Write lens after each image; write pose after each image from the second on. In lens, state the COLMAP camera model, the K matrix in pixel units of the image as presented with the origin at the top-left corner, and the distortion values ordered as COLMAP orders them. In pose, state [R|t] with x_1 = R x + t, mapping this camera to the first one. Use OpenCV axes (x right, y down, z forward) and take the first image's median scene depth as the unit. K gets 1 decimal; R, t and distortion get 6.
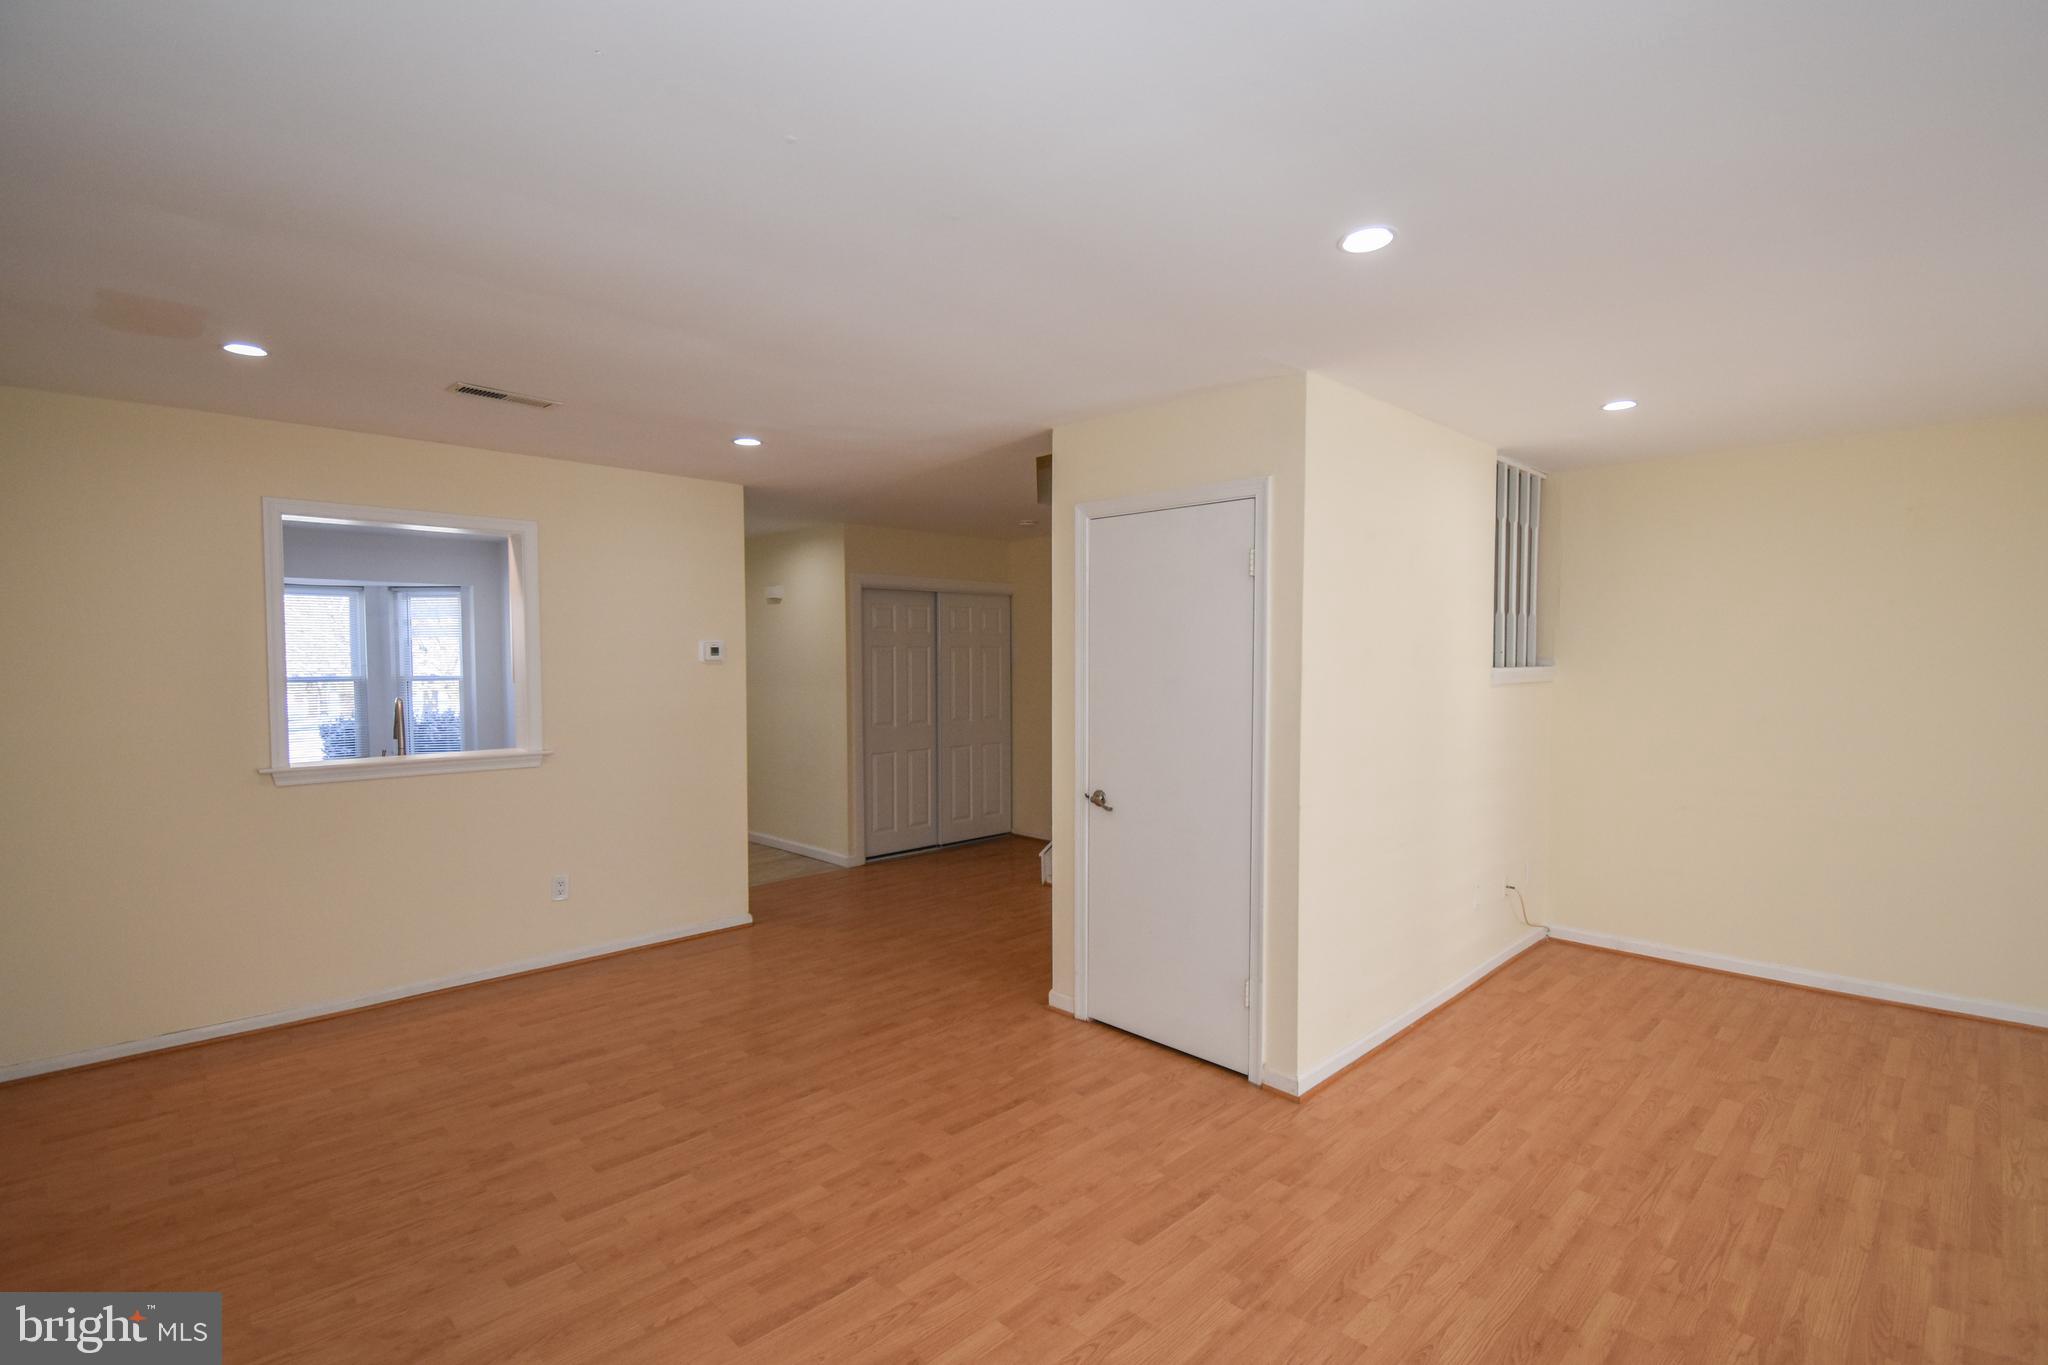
lens RADIAL K [[938.4, 0, 1024.0], [0, 938.4, 682.5], [0, 0, 1]] dist [0.017388, -0.026771]
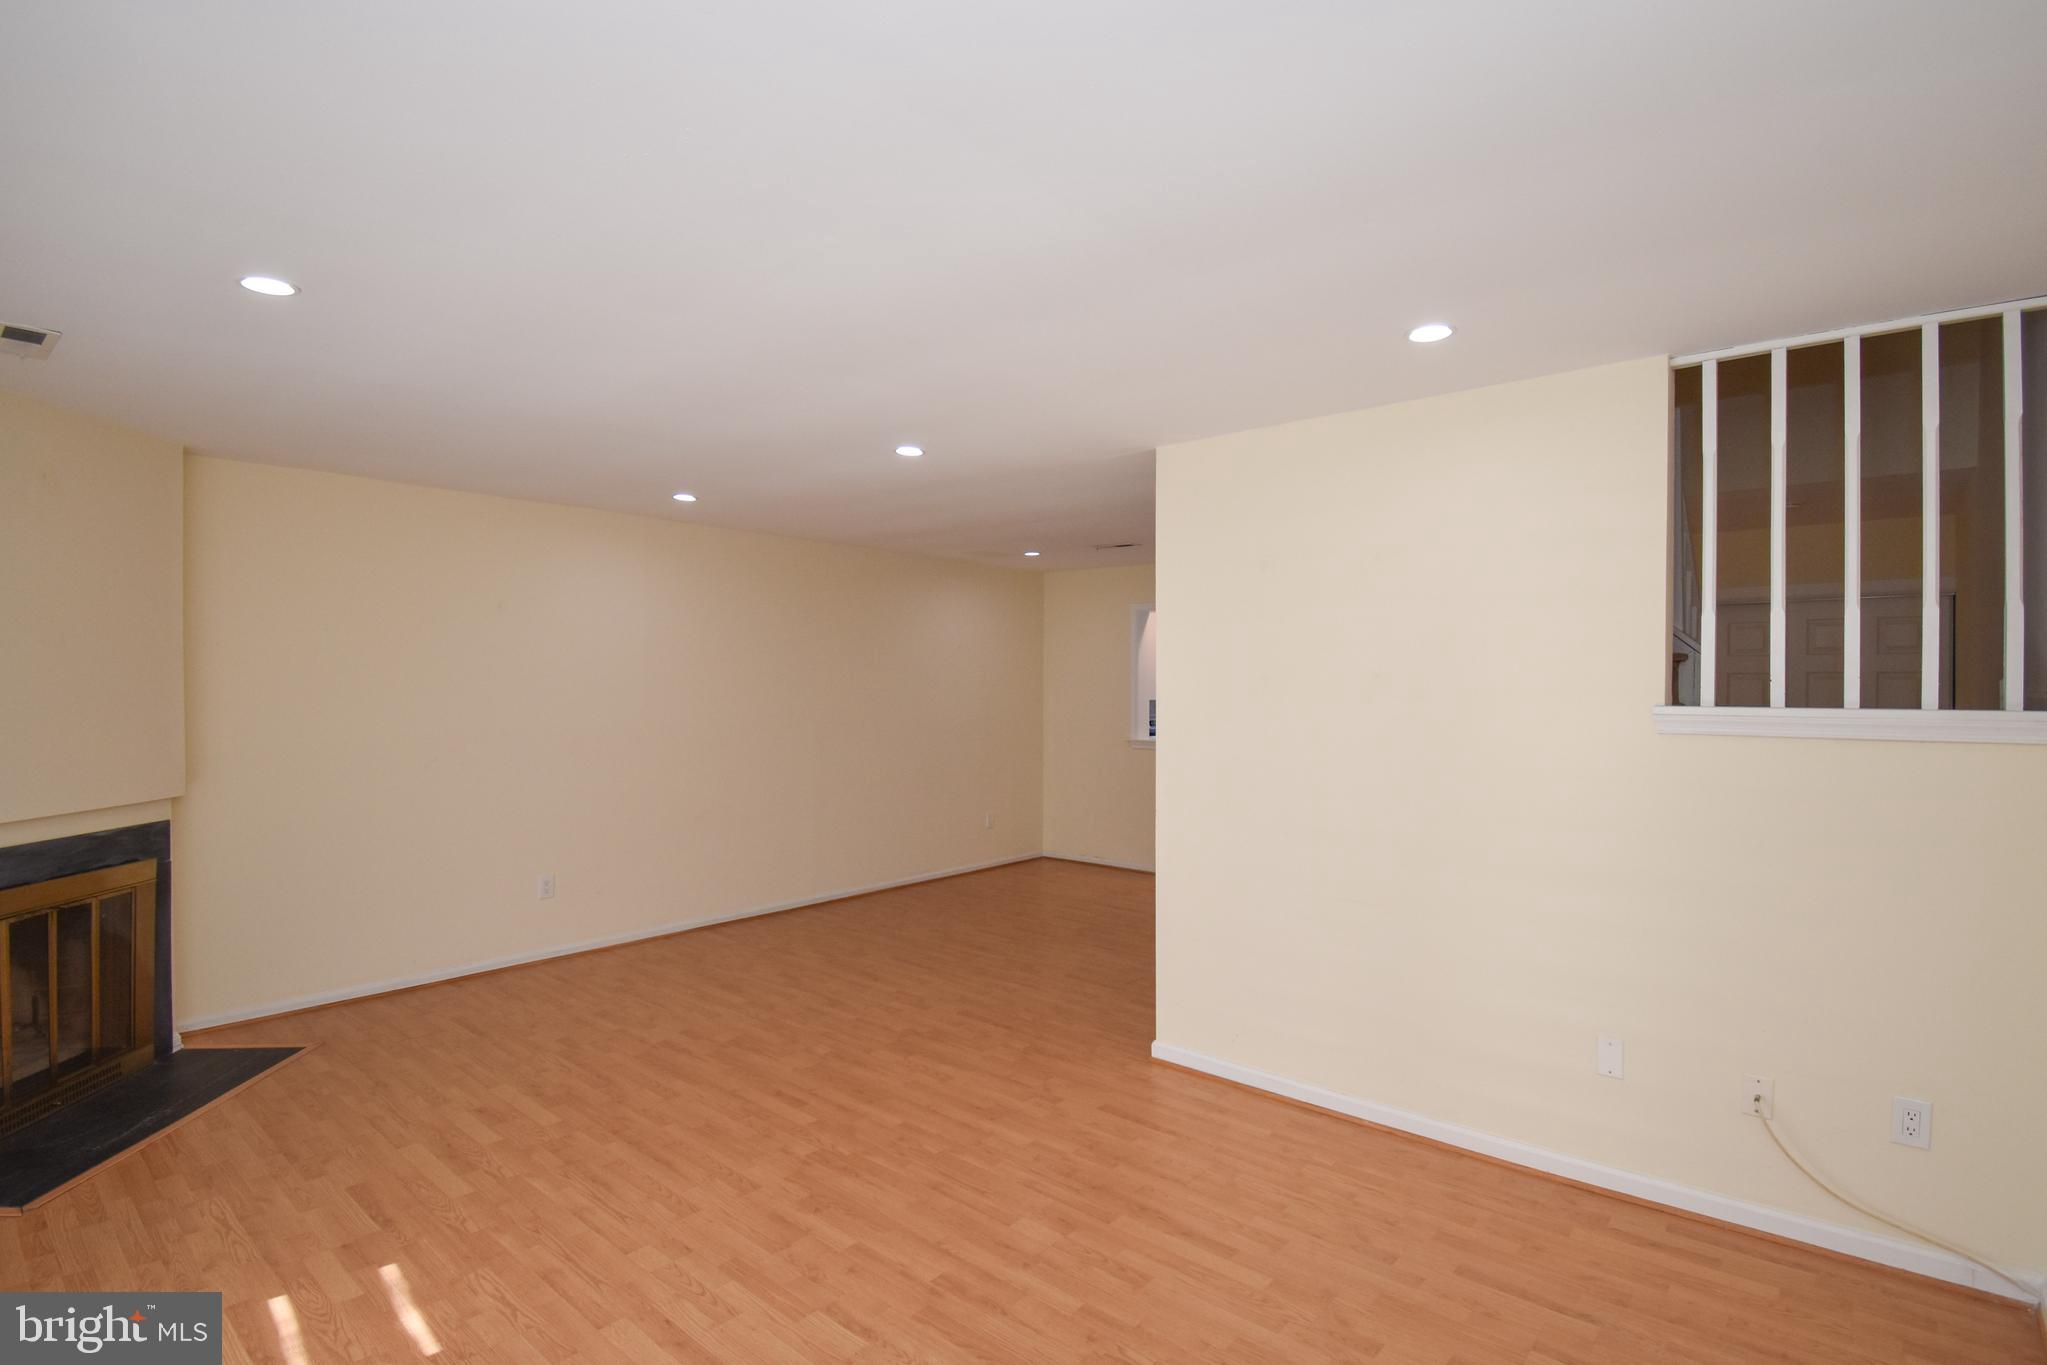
lens RADIAL K [[937.9, 0, 1023.5], [0, 937.9, 682.5], [0, 0, 1]] dist [0.017388, -0.026771]
pose [[0.106588, 0.010336, -0.994249, 1.717421], [-0.020957, 0.999747, 0.008147, -0.054566], [0.994082, 0.019968, 0.106778, 0.814916]]
